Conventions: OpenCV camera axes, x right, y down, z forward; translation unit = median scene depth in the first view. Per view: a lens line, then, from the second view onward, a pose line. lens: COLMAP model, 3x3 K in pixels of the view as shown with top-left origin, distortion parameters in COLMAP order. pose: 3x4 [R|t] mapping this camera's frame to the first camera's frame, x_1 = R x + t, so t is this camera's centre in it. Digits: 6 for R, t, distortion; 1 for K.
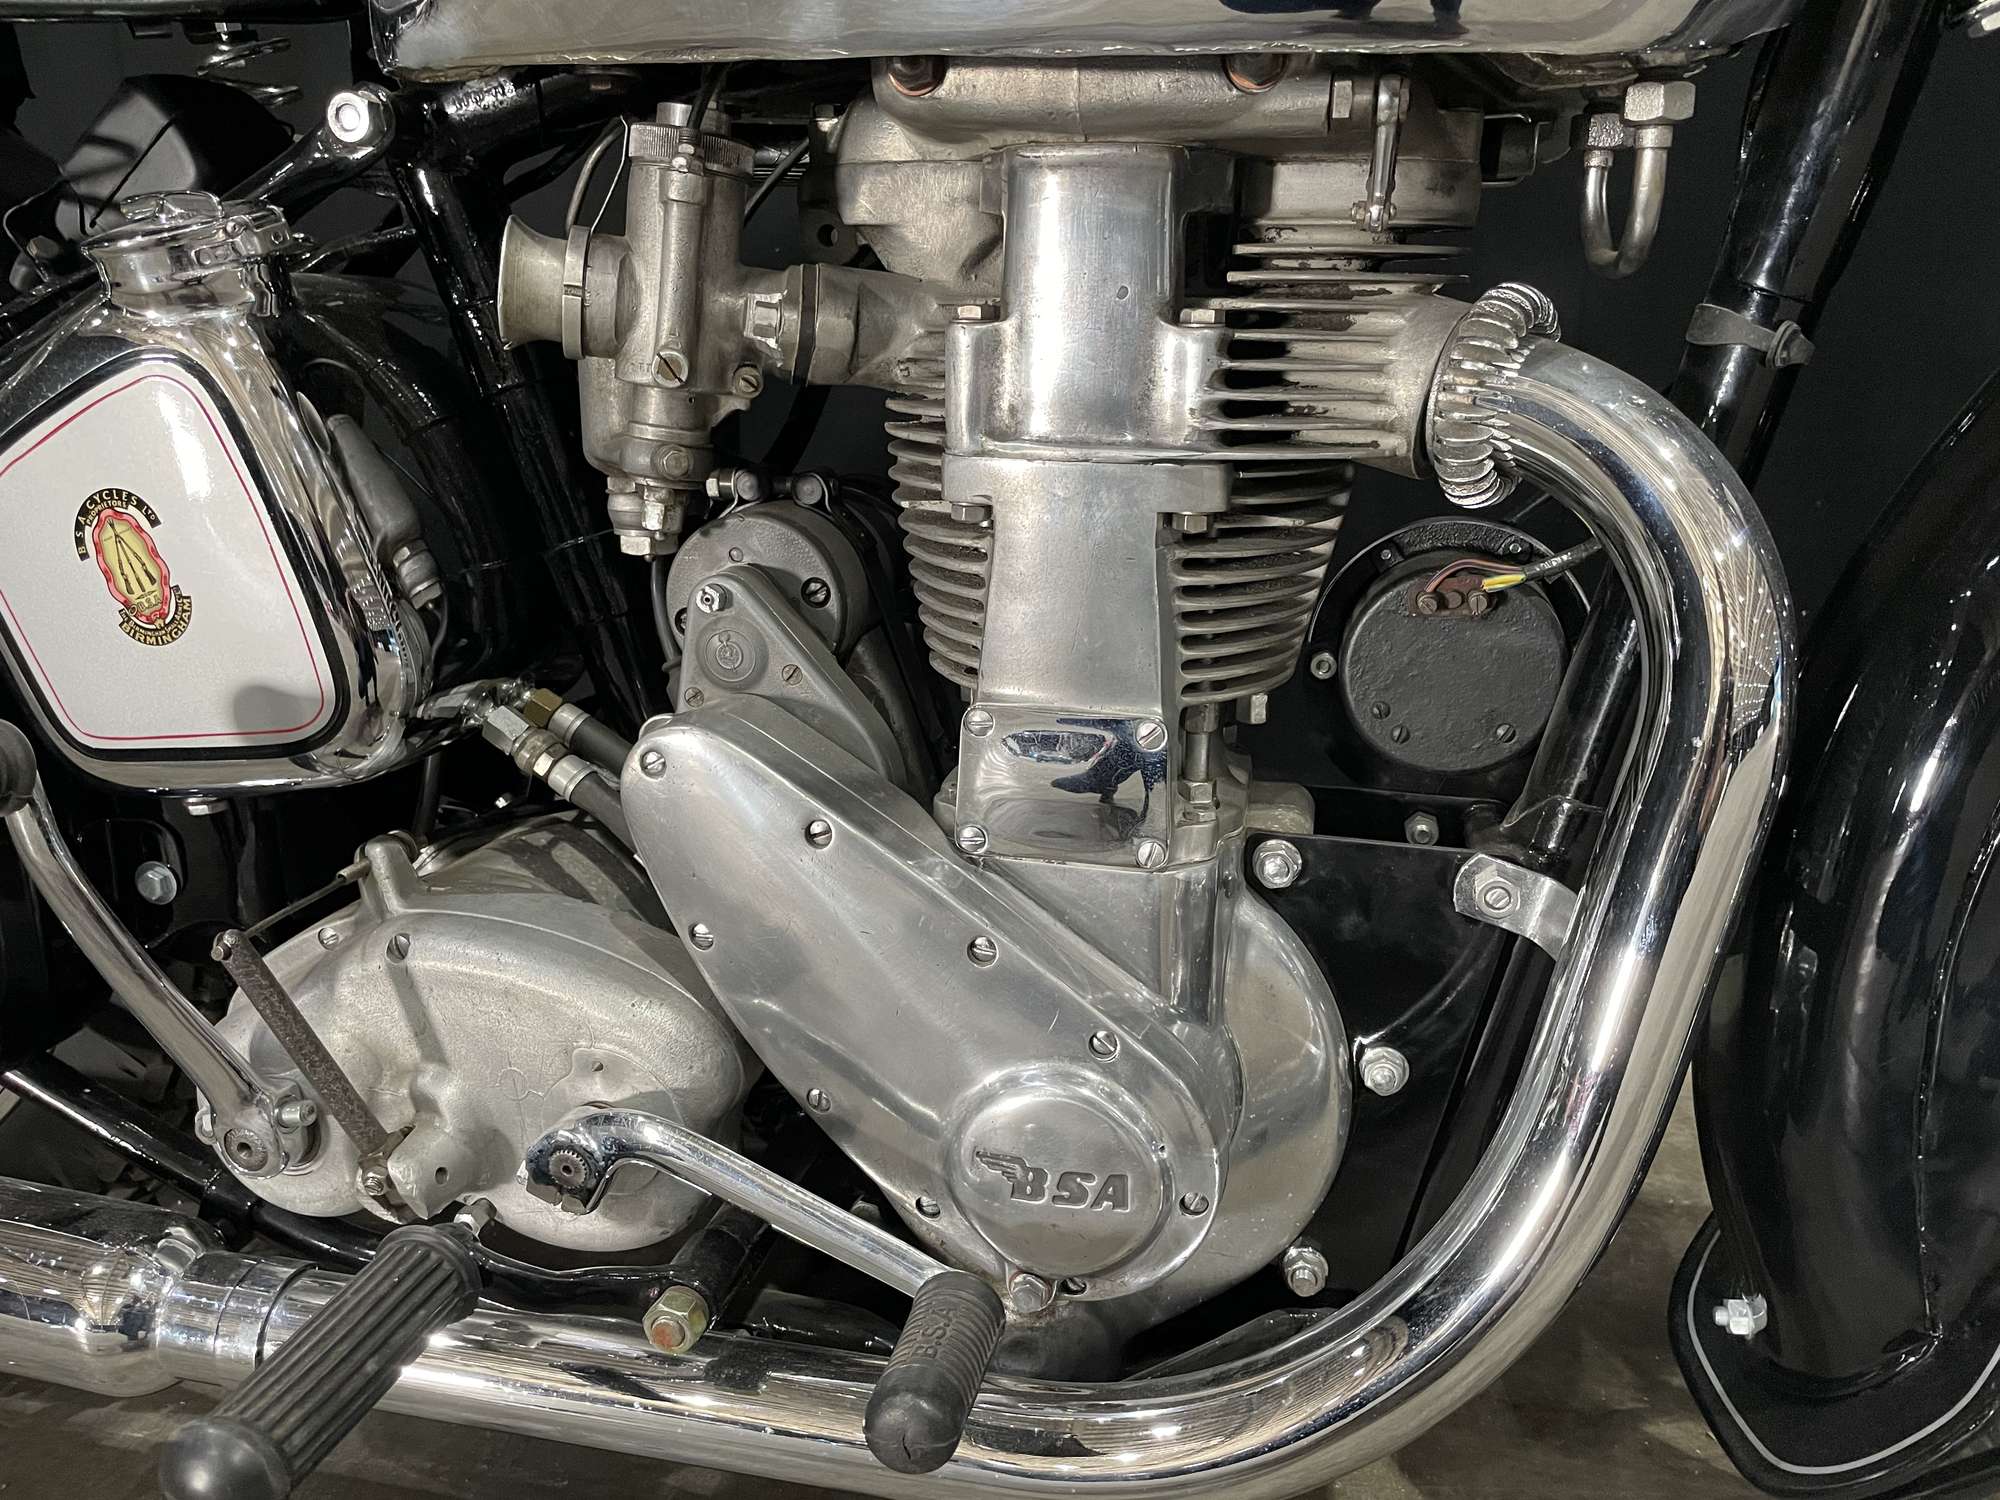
lens RADIAL K [[1518.9, 0, 995.2], [0, 1518.9, 740.3], [0, 0, 1]] dist [0.037229, -0.015960]
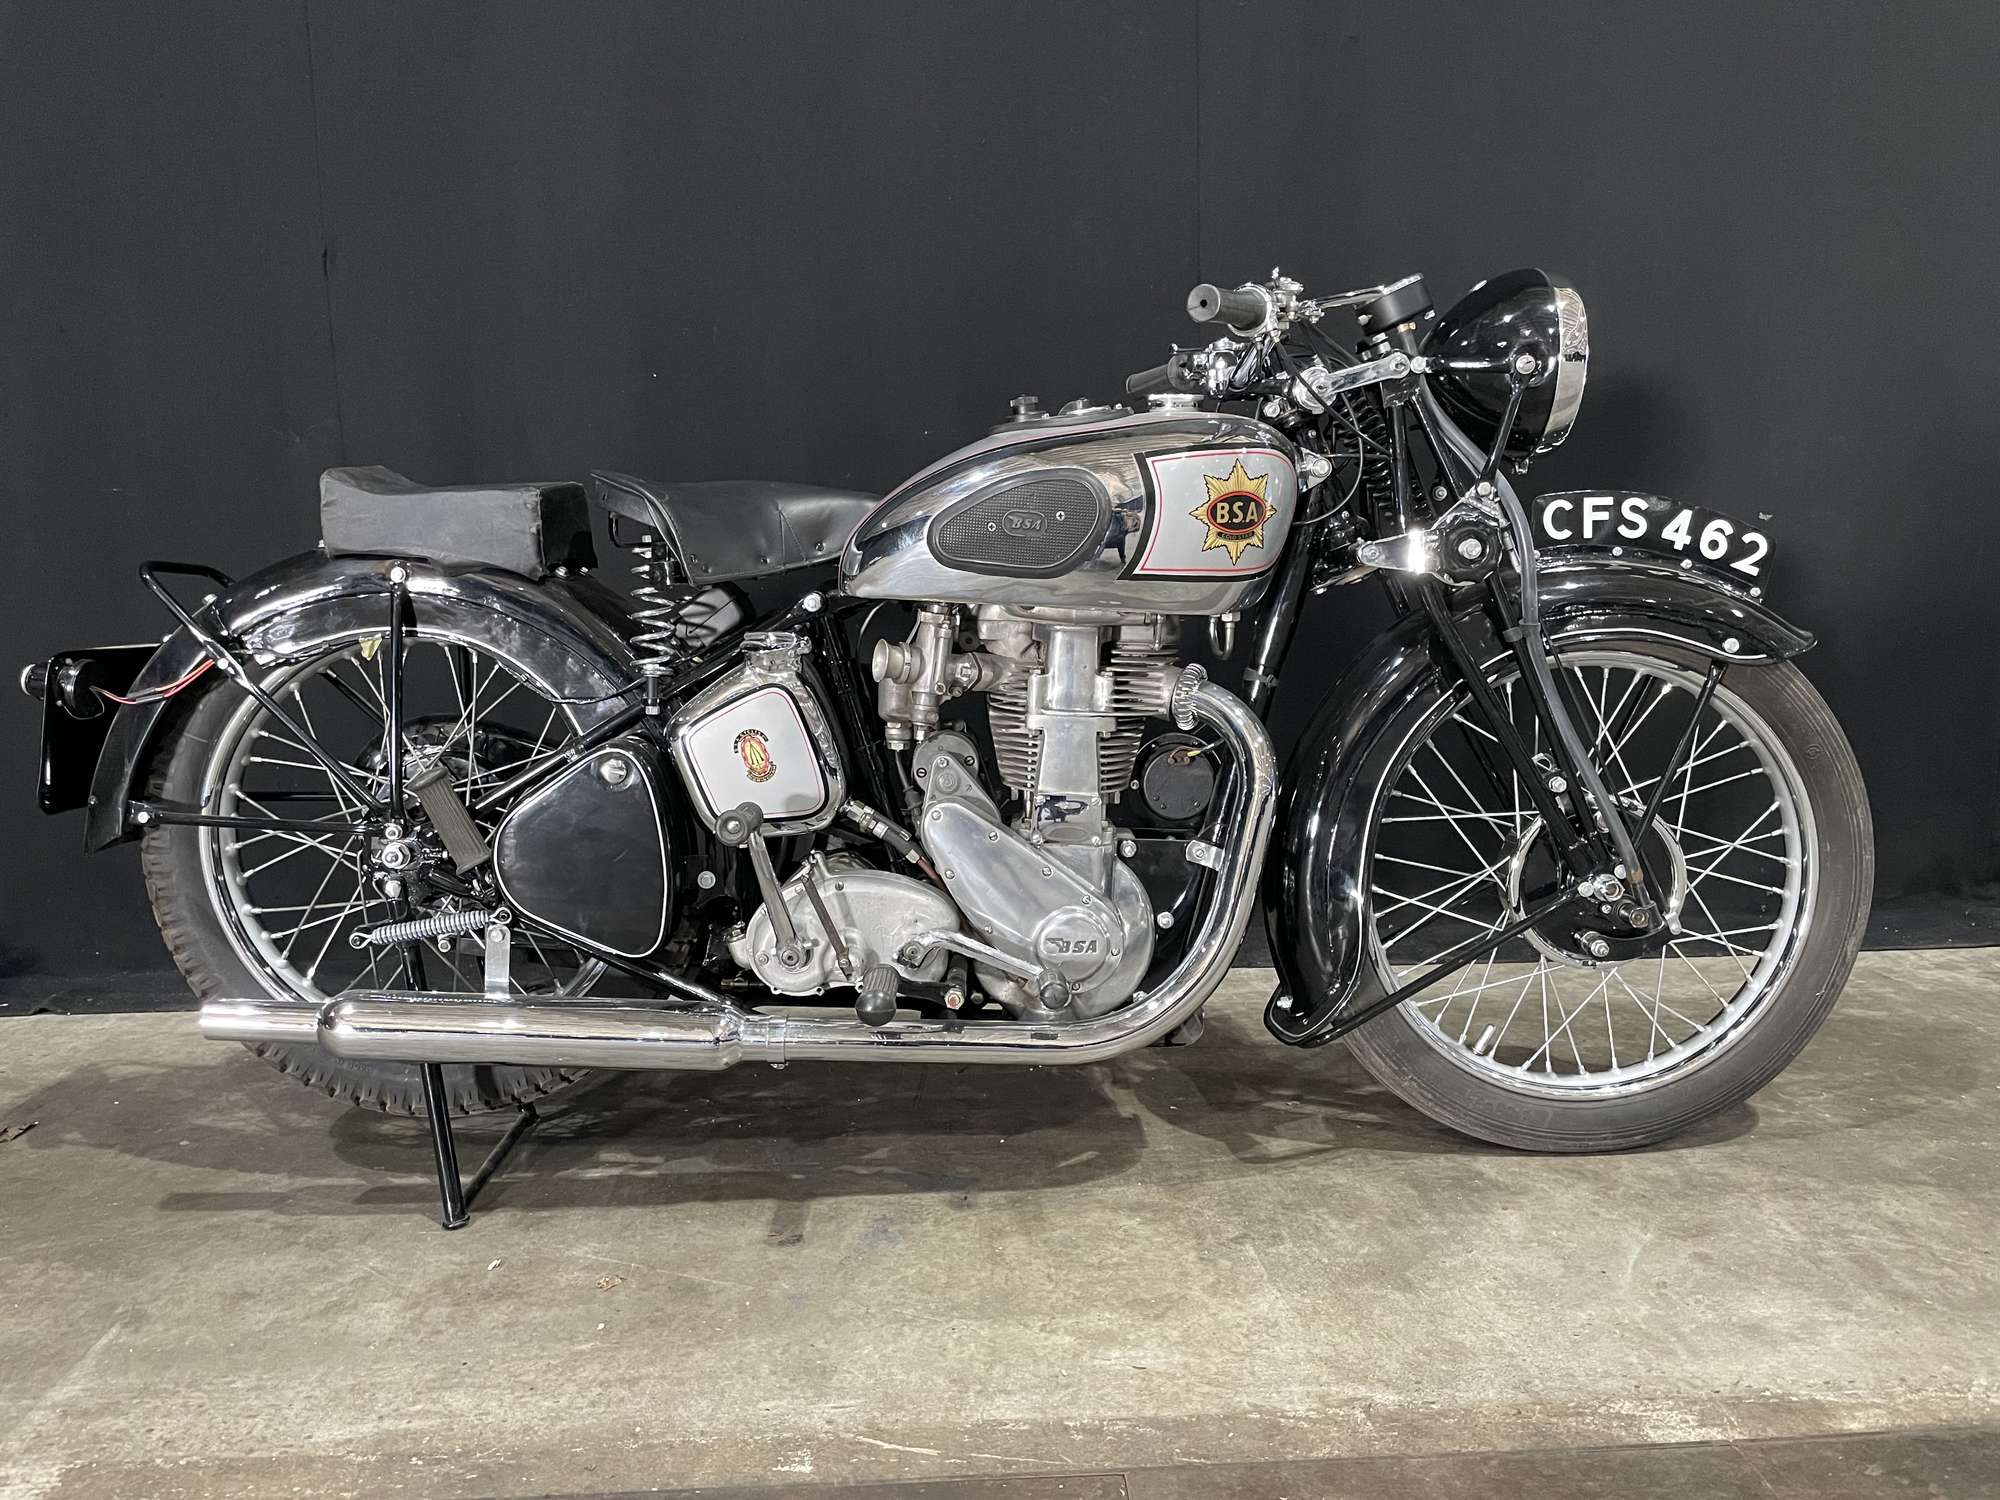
lens RADIAL K [[1518.9, 0, 1001.8], [0, 1518.9, 743.9], [0, 0, 1]] dist [0.037229, -0.015960]
pose [[0.970595, -0.013490, 0.240341, -0.823607], [0.047959, 0.989249, -0.138152, 0.297734], [-0.235893, 0.145616, 0.960807, -1.960190]]
